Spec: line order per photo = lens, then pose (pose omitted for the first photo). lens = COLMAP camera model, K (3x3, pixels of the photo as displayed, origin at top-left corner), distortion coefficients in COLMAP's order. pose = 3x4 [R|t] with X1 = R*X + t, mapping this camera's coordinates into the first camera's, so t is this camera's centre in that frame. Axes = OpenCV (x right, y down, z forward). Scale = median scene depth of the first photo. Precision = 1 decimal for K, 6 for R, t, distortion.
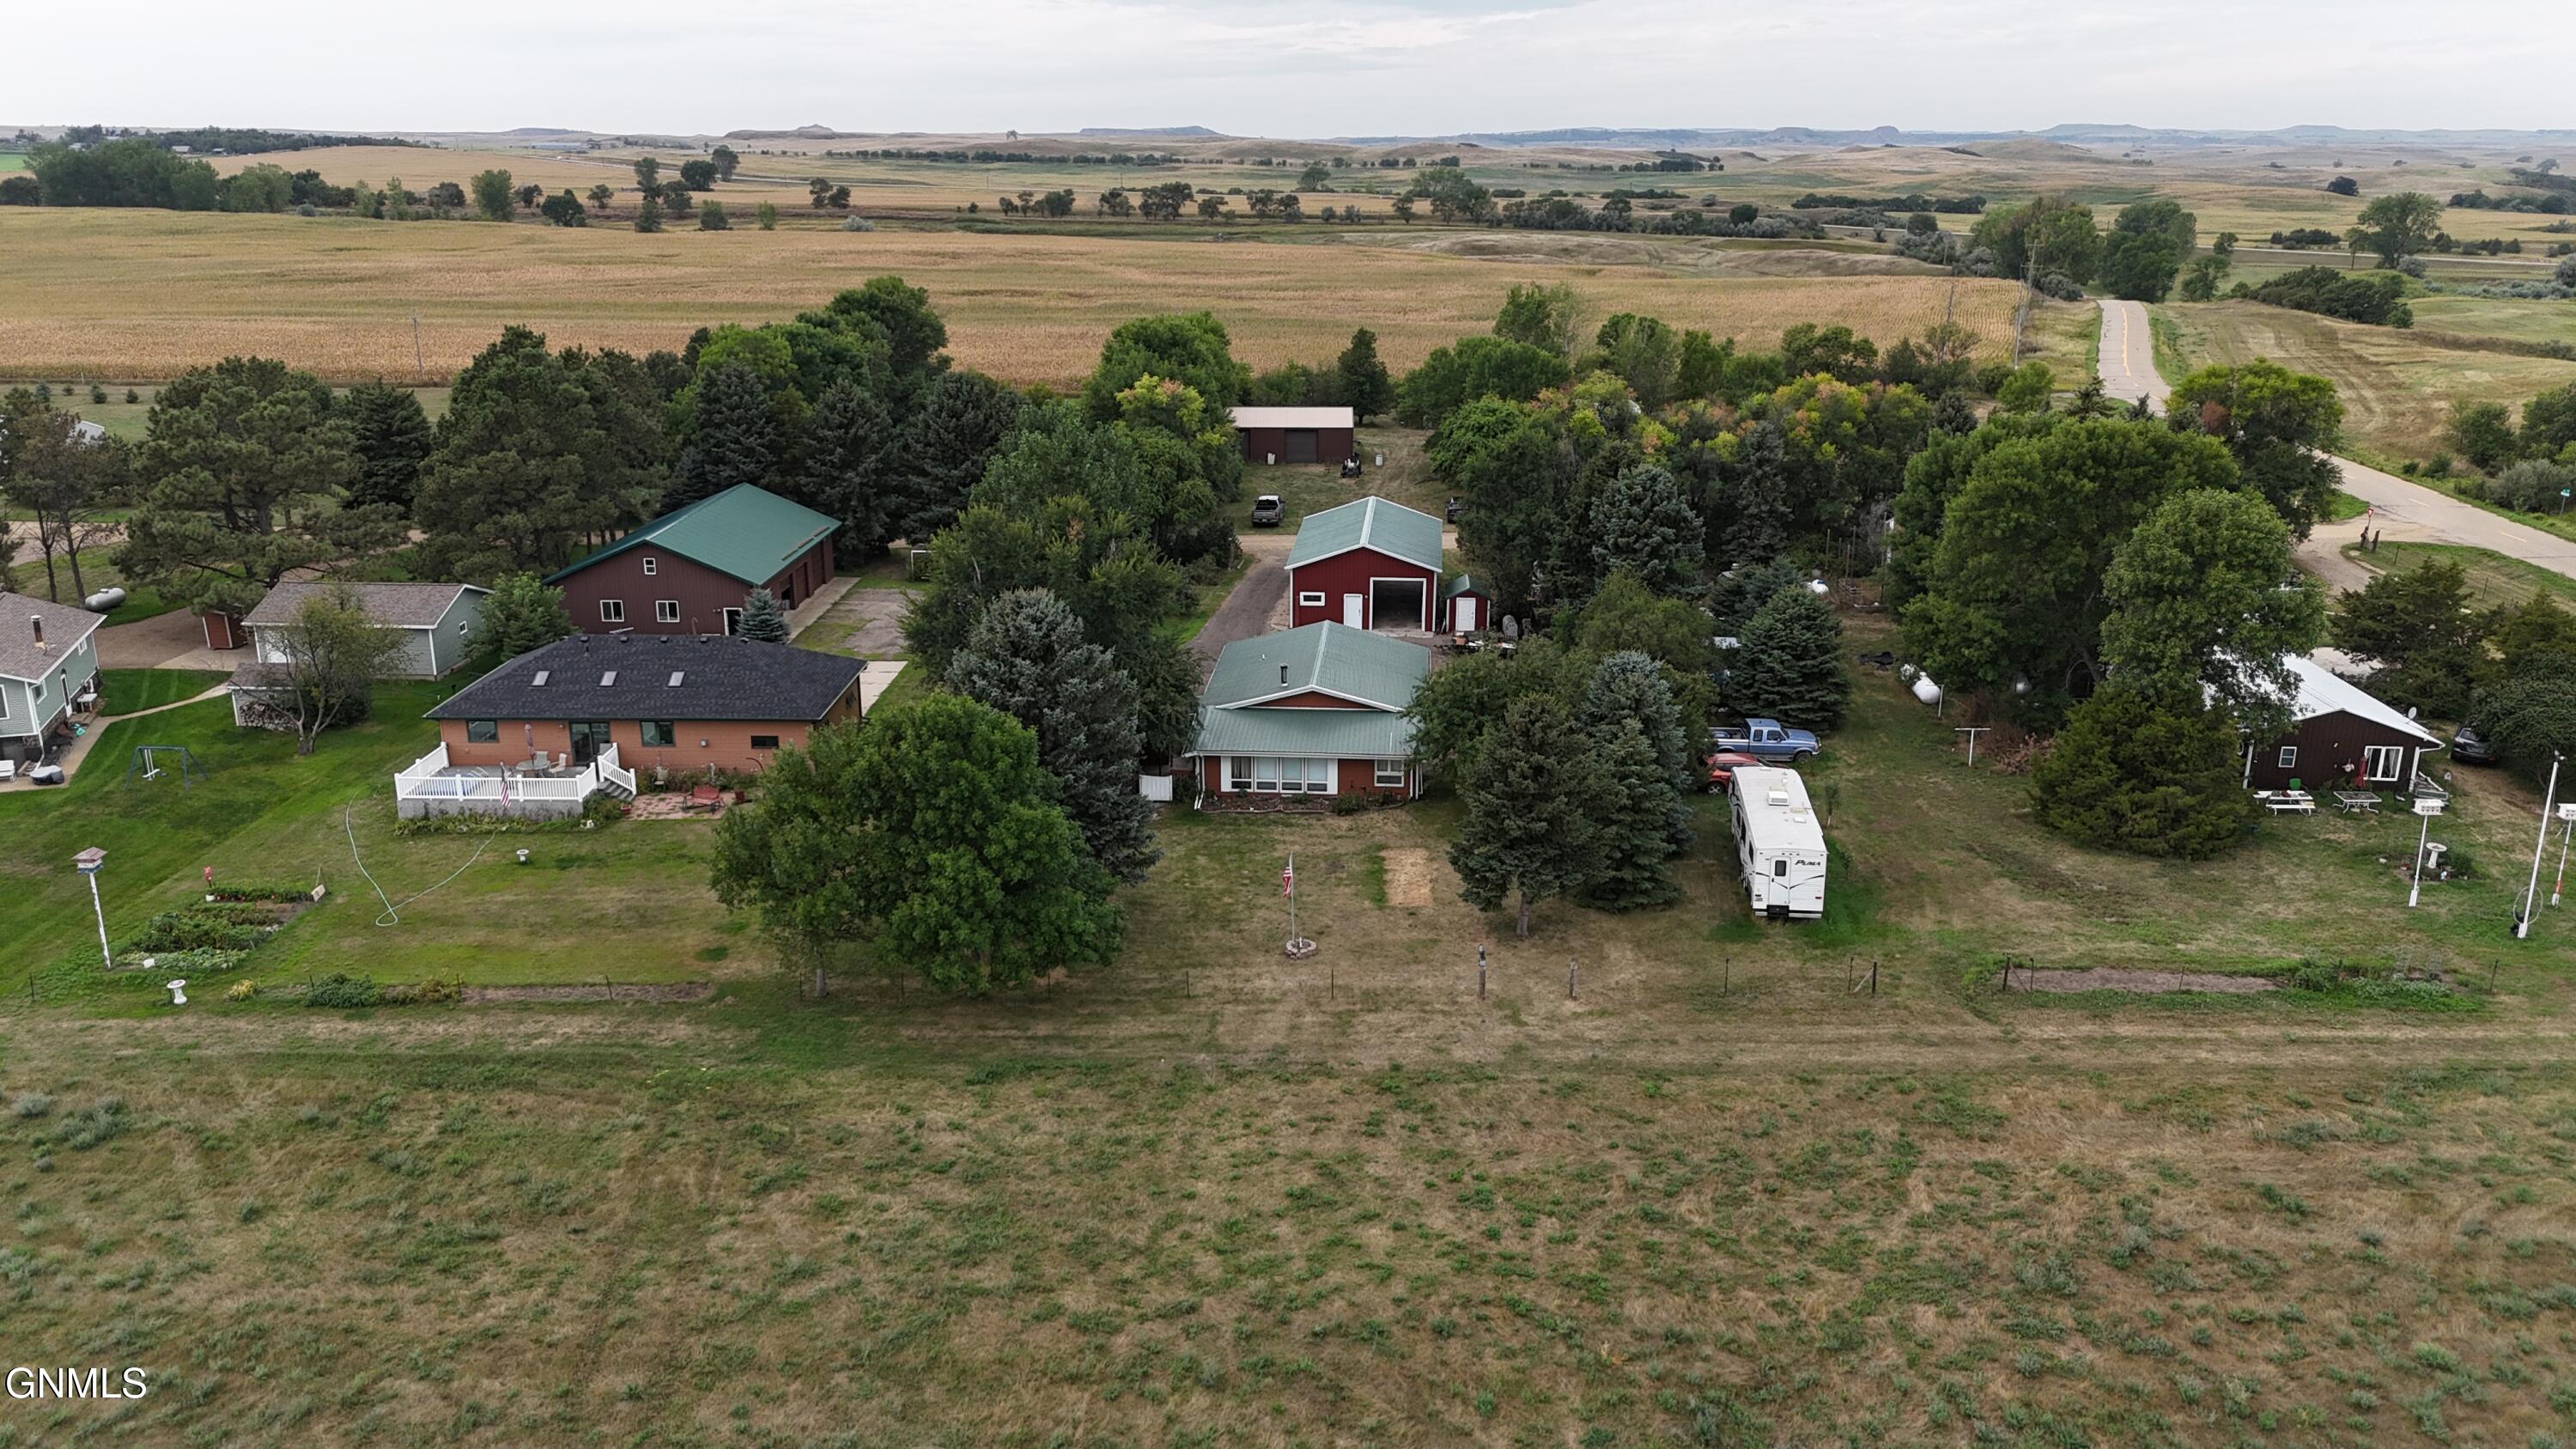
lens RADIAL K [[1896.2, 0, 1293.9], [0, 1896.2, 724.5], [0, 0, 1]] dist [0.067895, -0.066255]
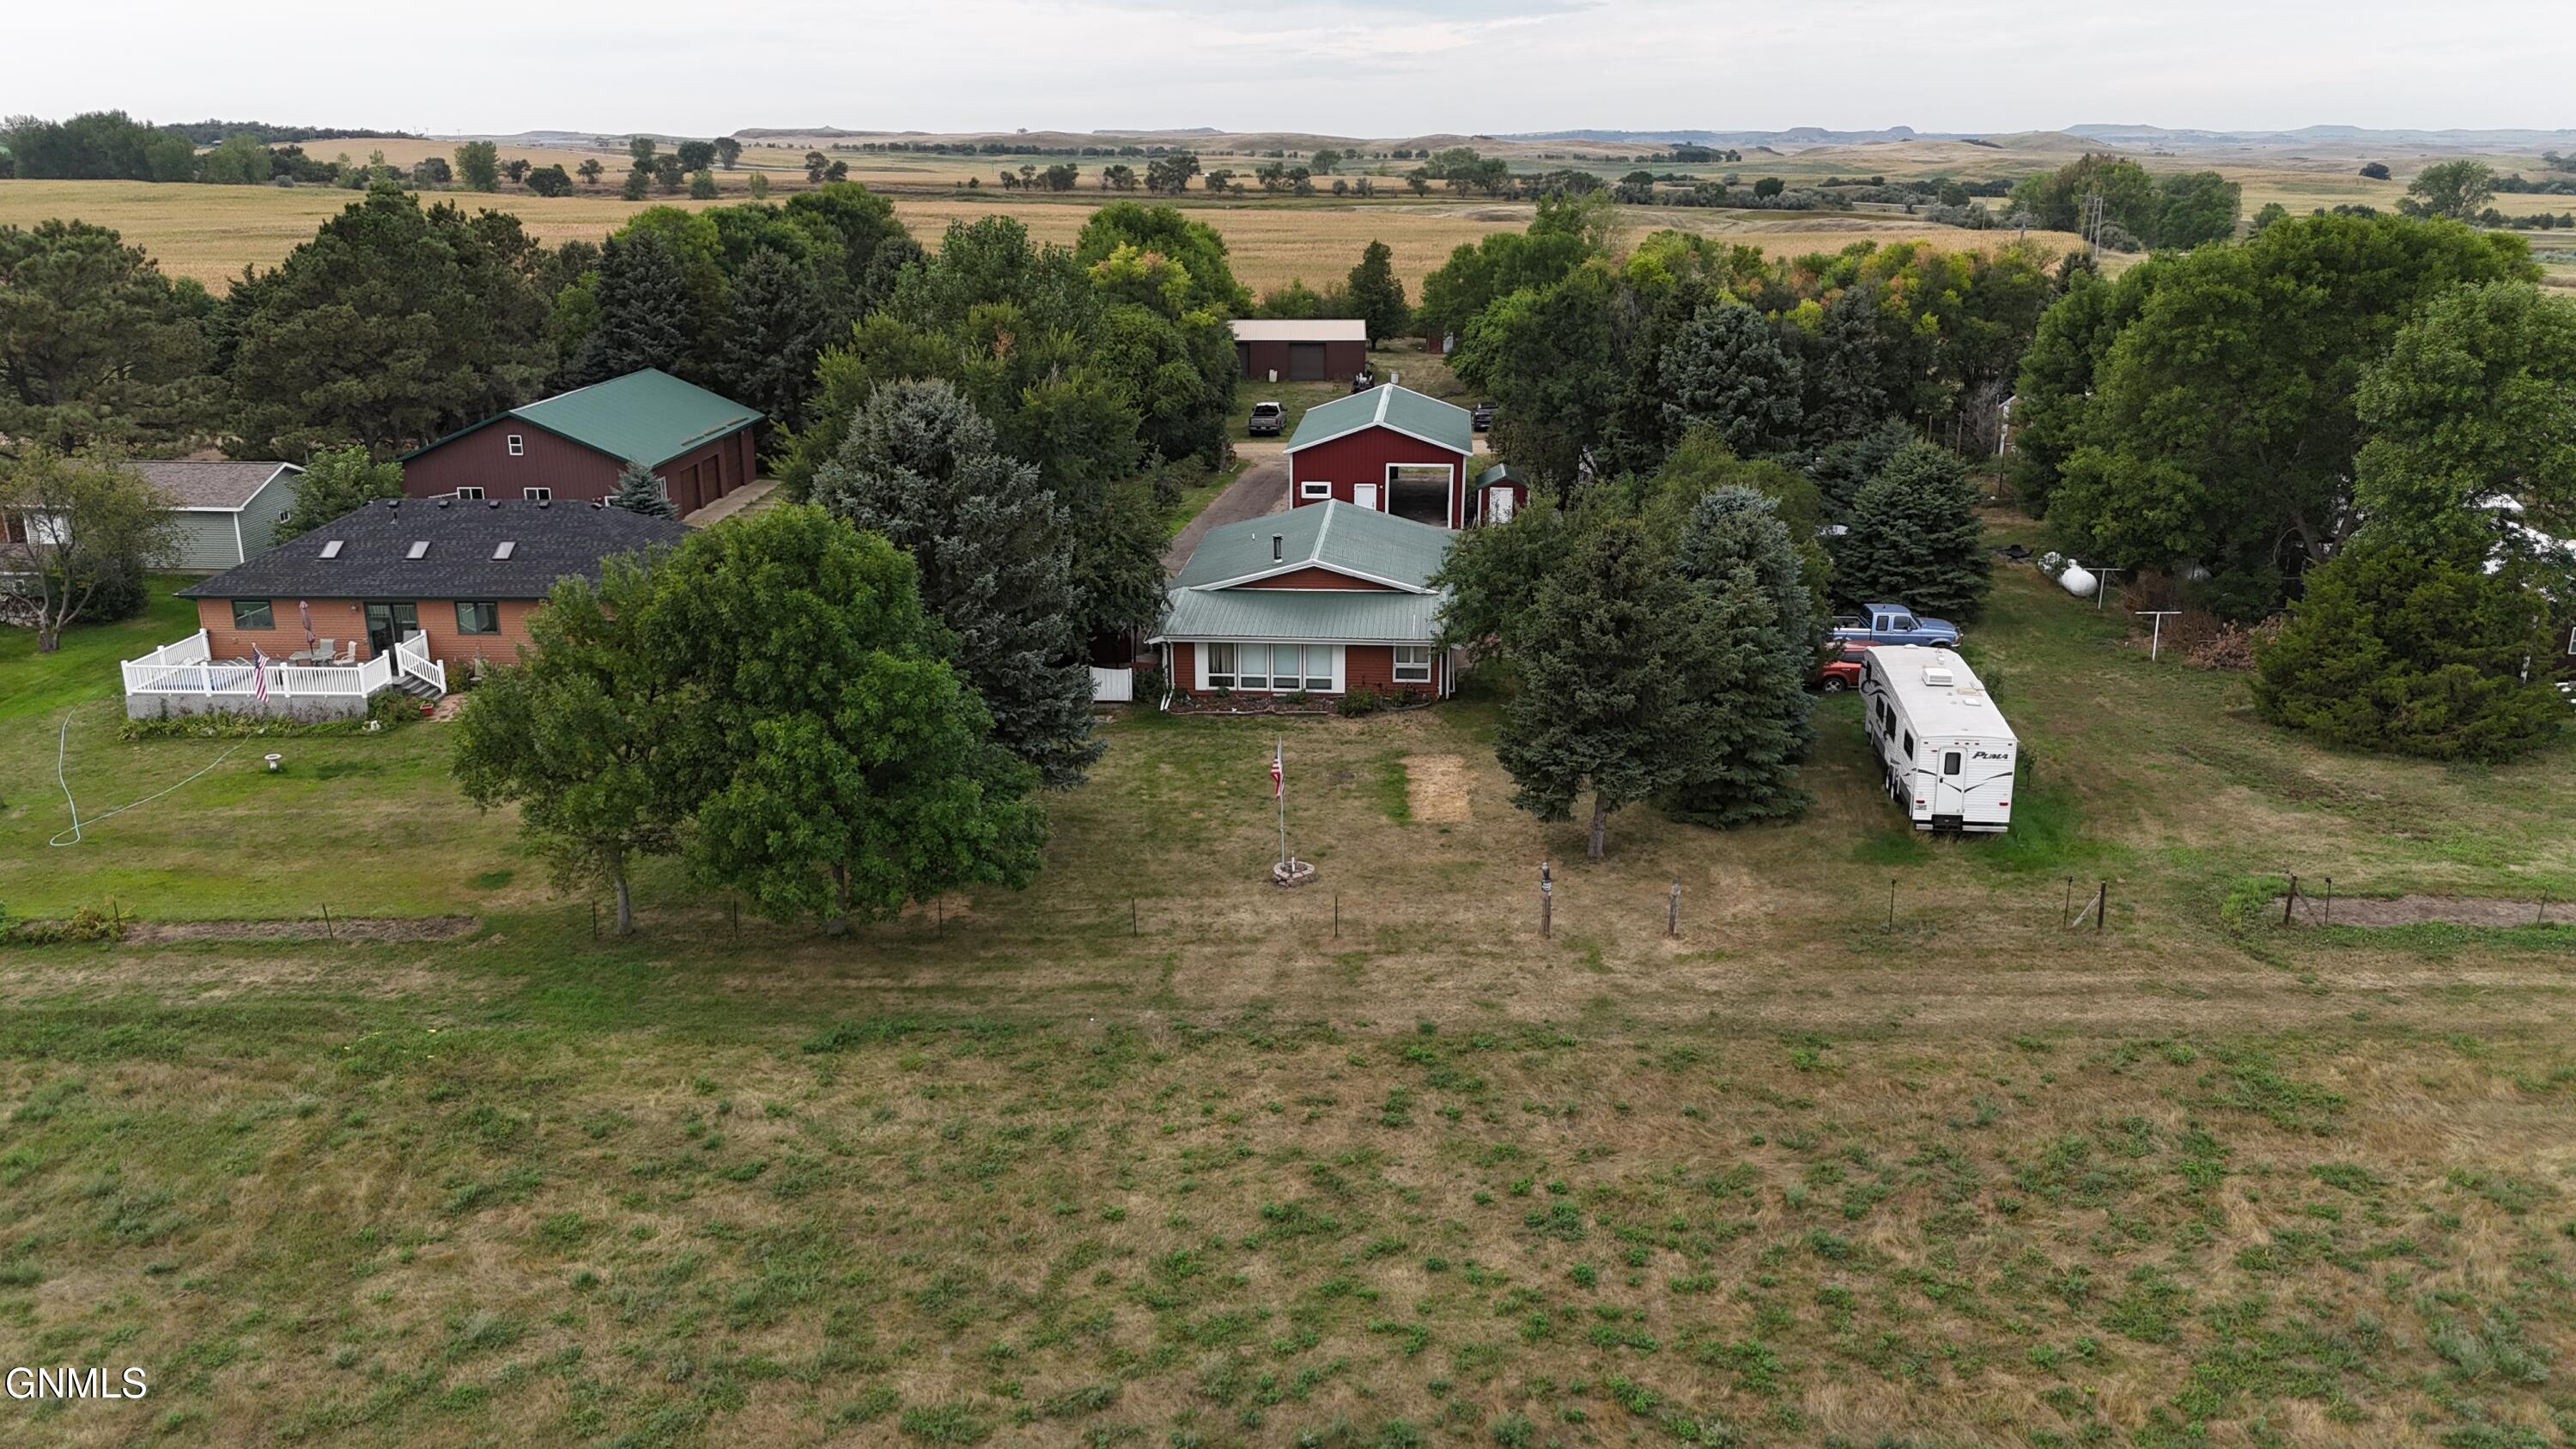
lens RADIAL K [[1896.2, 0, 1292.5], [0, 1896.2, 725.2], [0, 0, 1]] dist [0.067895, -0.066255]
pose [[0.999973, -0.000349, -0.007295, 0.007628], [0.000334, 0.999998, -0.002131, 0.055848], [0.007296, 0.002129, 0.999971, 0.240451]]
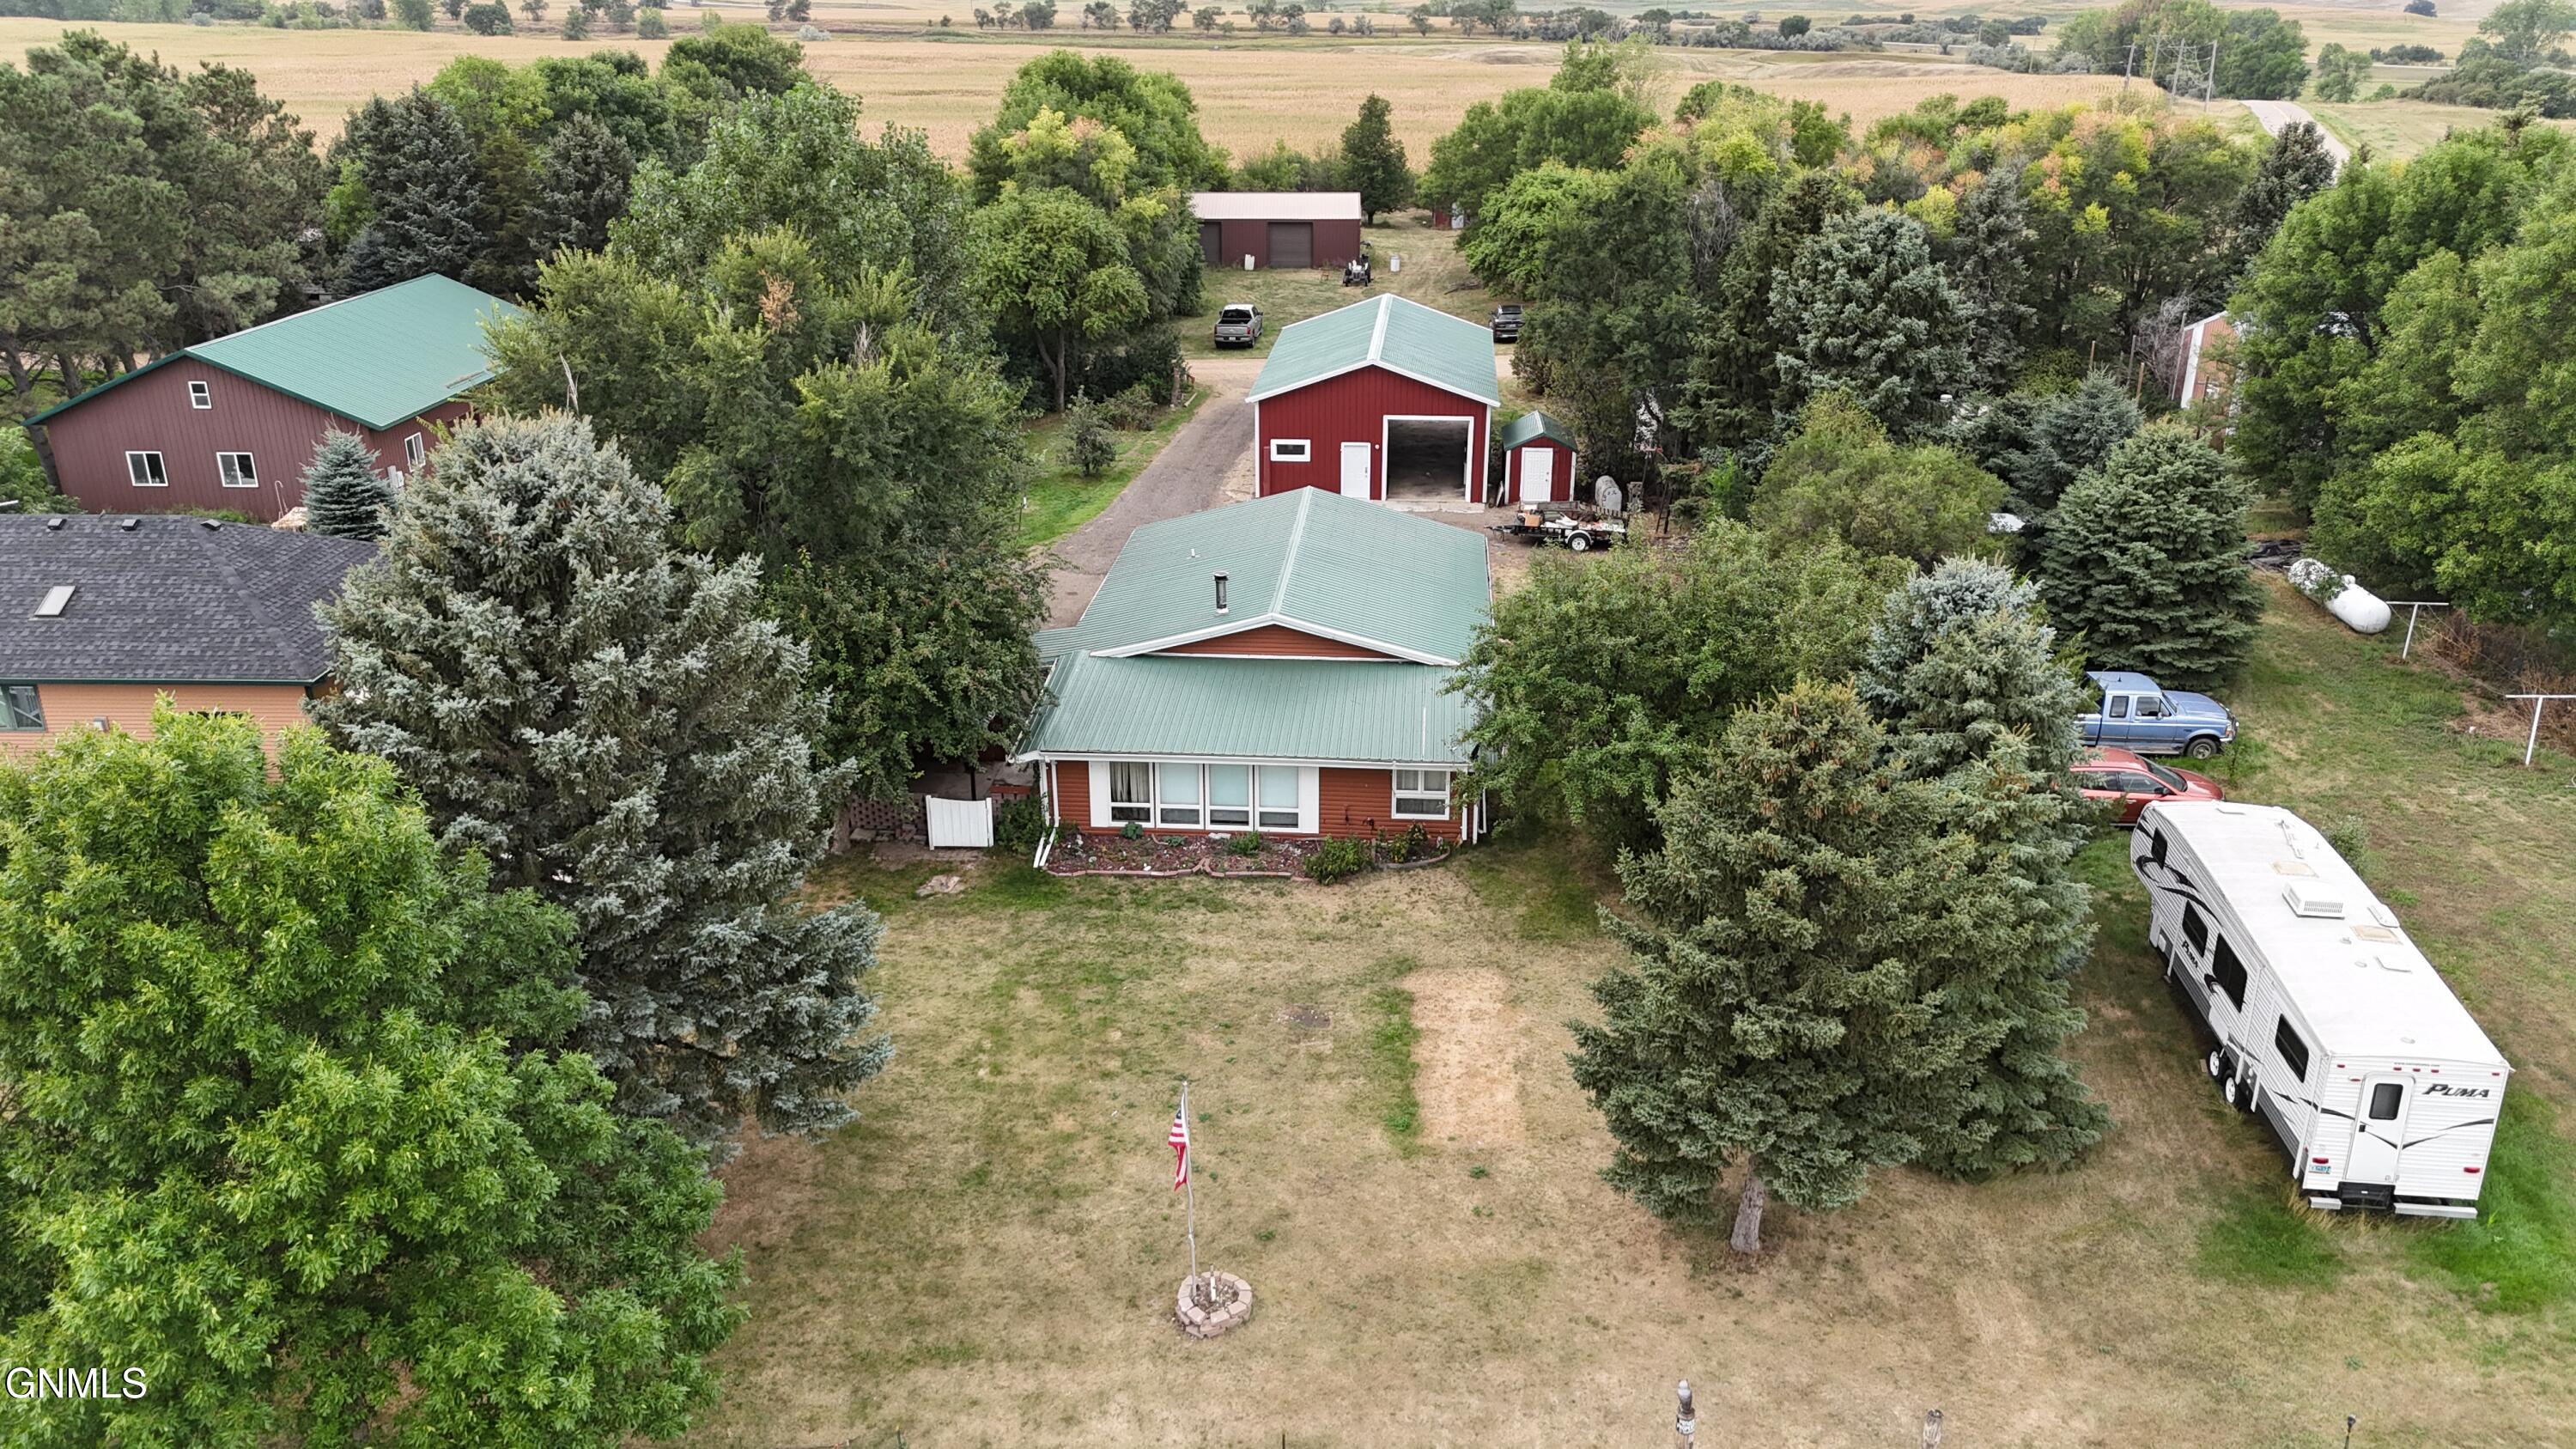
lens RADIAL K [[1896.2, 0, 1292.9], [0, 1896.2, 717.8], [0, 0, 1]] dist [0.067895, -0.066255]
pose [[0.999982, 0.000050, -0.005970, 0.020625], [0.000373, 0.997491, 0.070793, -0.032532], [0.005958, -0.070794, 0.997473, 0.531871]]
